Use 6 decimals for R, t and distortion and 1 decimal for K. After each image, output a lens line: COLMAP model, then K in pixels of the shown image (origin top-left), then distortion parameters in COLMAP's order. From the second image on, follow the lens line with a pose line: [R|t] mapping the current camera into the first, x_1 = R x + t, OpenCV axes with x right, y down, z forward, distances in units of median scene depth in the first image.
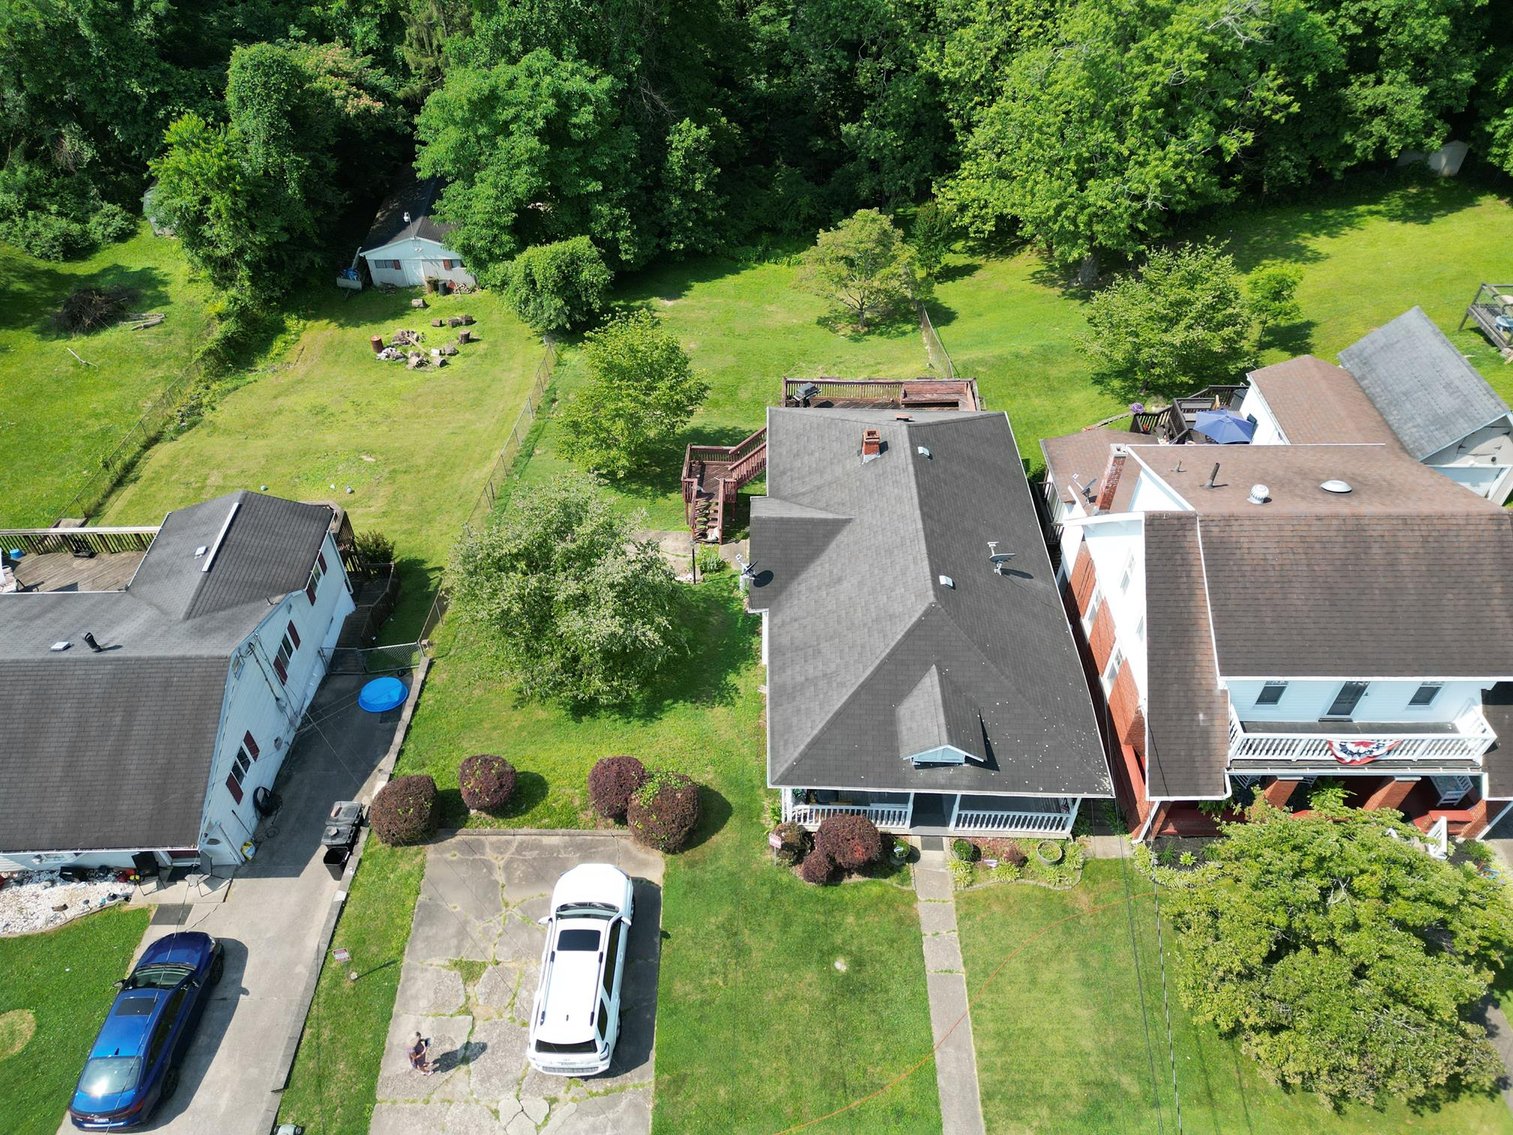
lens RADIAL K [[1077.8, 0, 749.2], [0, 1077.8, 579.0], [0, 0, 1]] dist [0.054039, -0.040172]
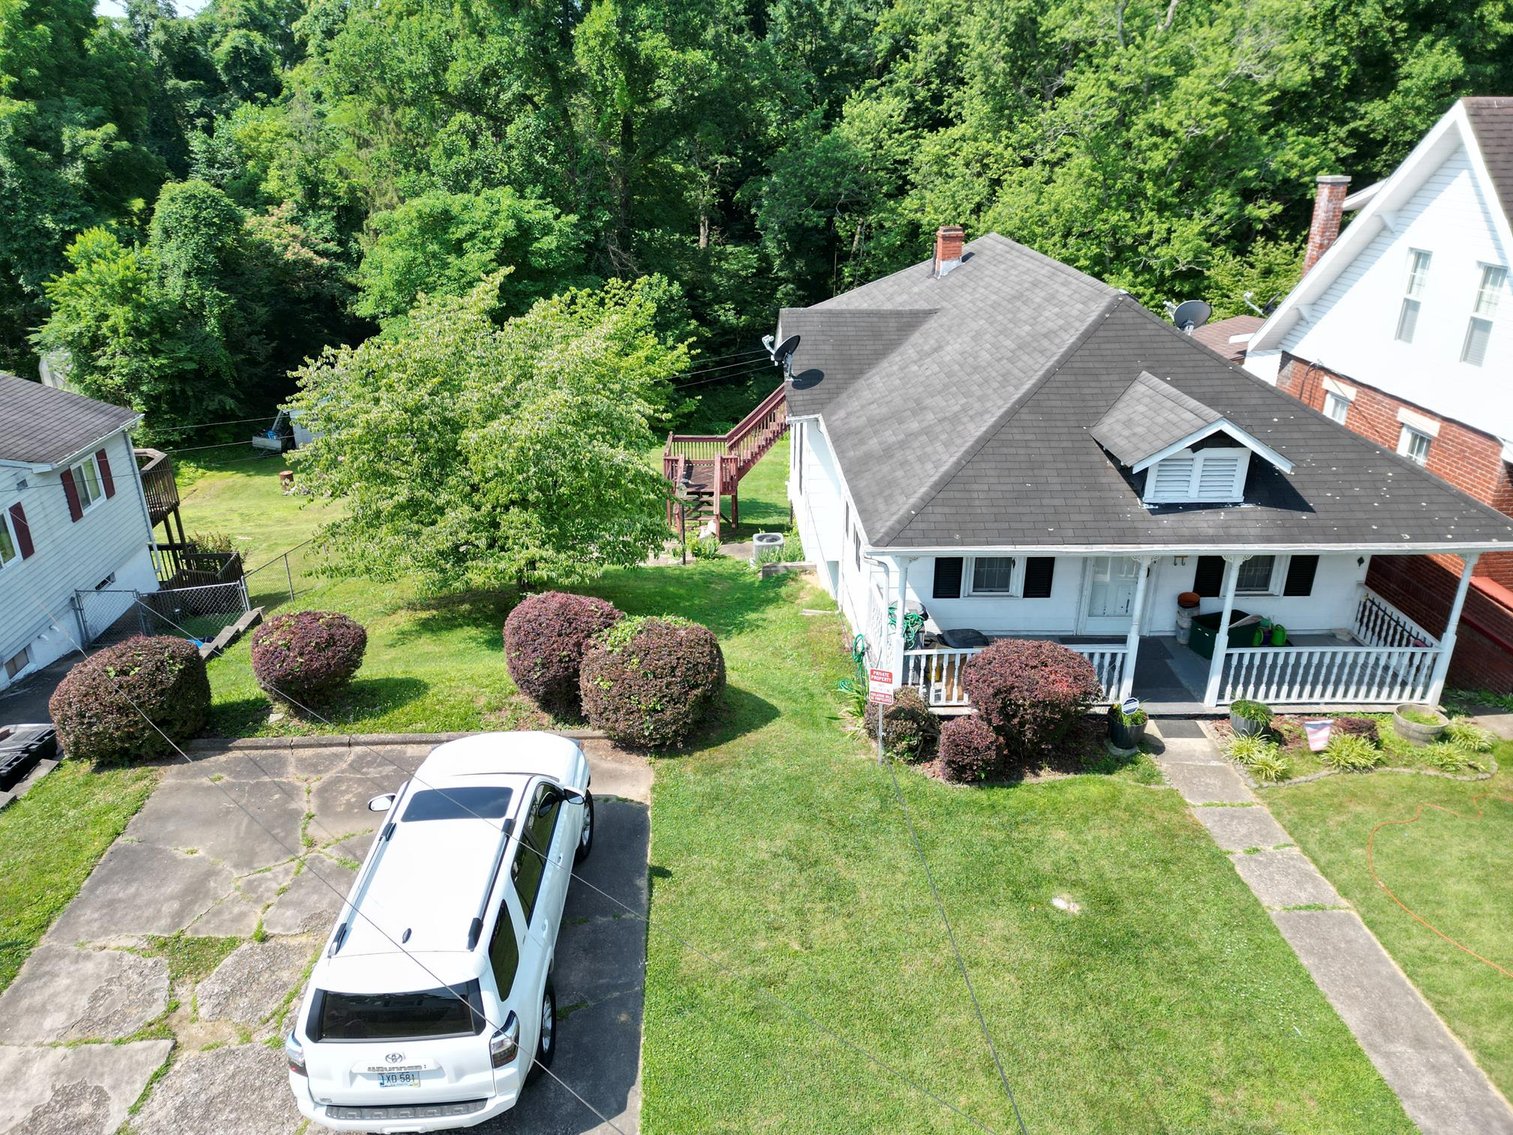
lens RADIAL K [[1077.8, 0, 752.5], [0, 1077.8, 566.0], [0, 0, 1]] dist [0.054039, -0.040172]
pose [[0.998712, -0.021018, 0.046173, -0.054429], [0.036553, 0.929247, -0.367645, 0.357867], [-0.035179, 0.368860, 0.928819, 0.509085]]
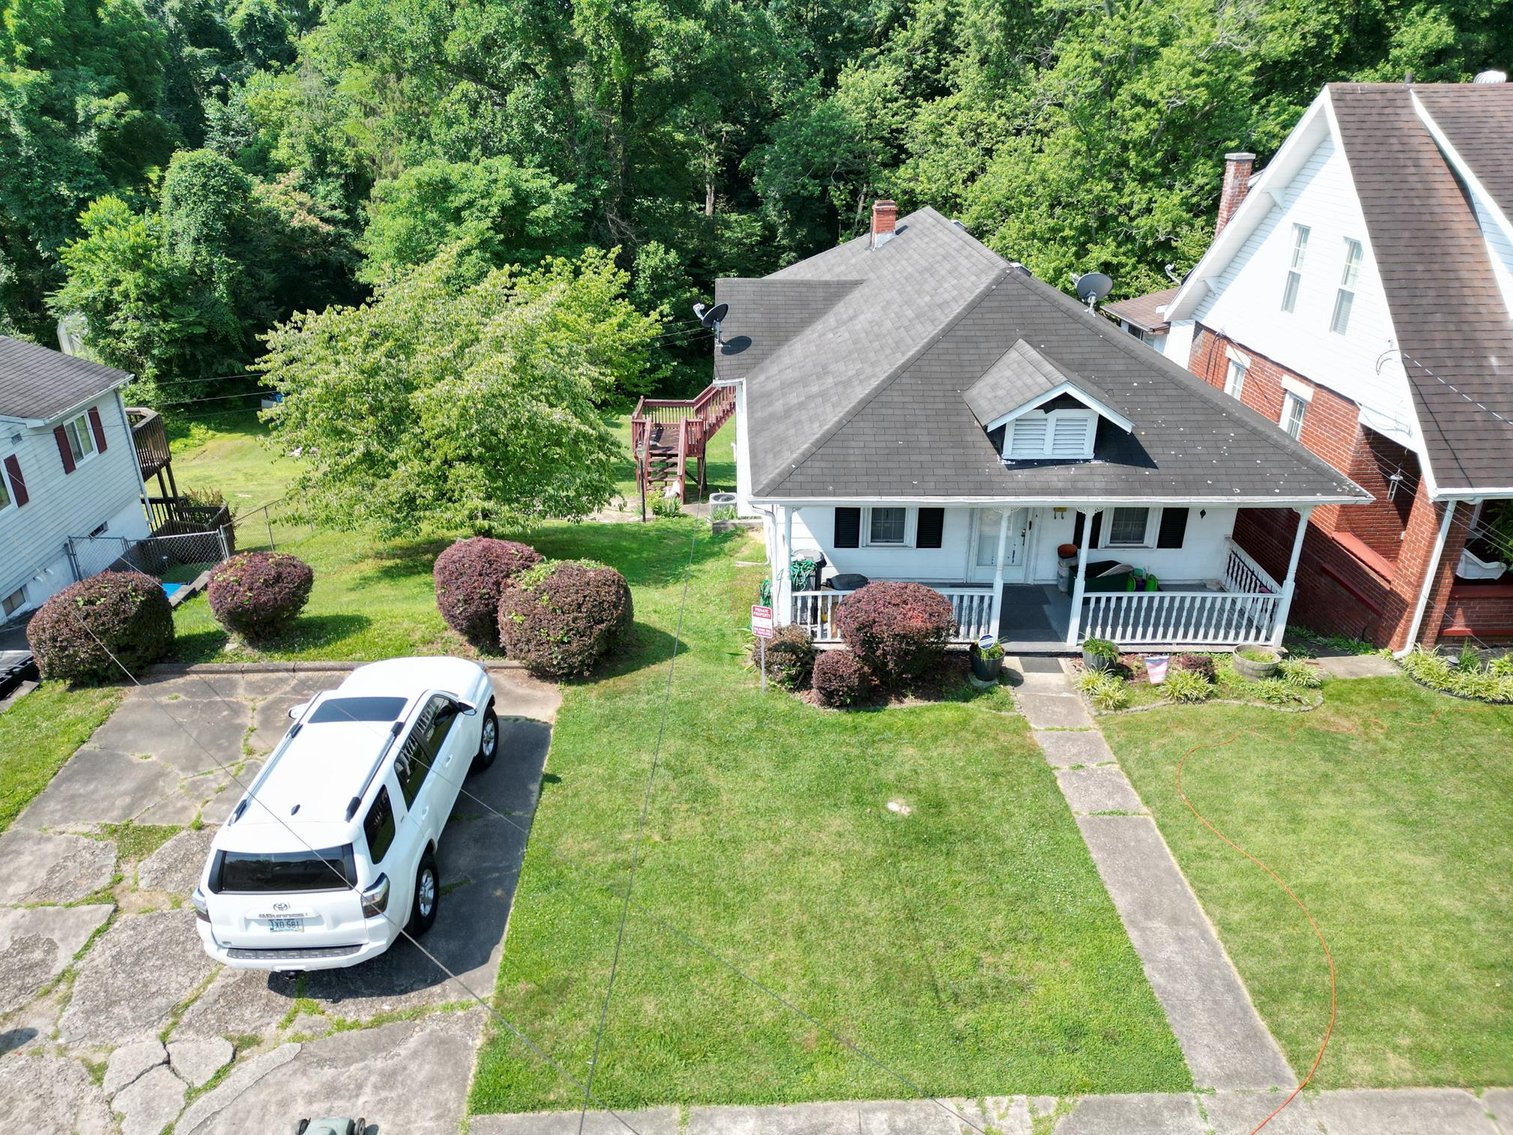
lens RADIAL K [[1077.8, 0, 753.0], [0, 1077.8, 566.5], [0, 0, 1]] dist [0.054039, -0.040172]
pose [[0.999641, -0.012744, 0.023586, 0.006570], [0.020036, 0.939702, -0.341407, 0.389744], [-0.017813, 0.341757, 0.939620, 0.461247]]
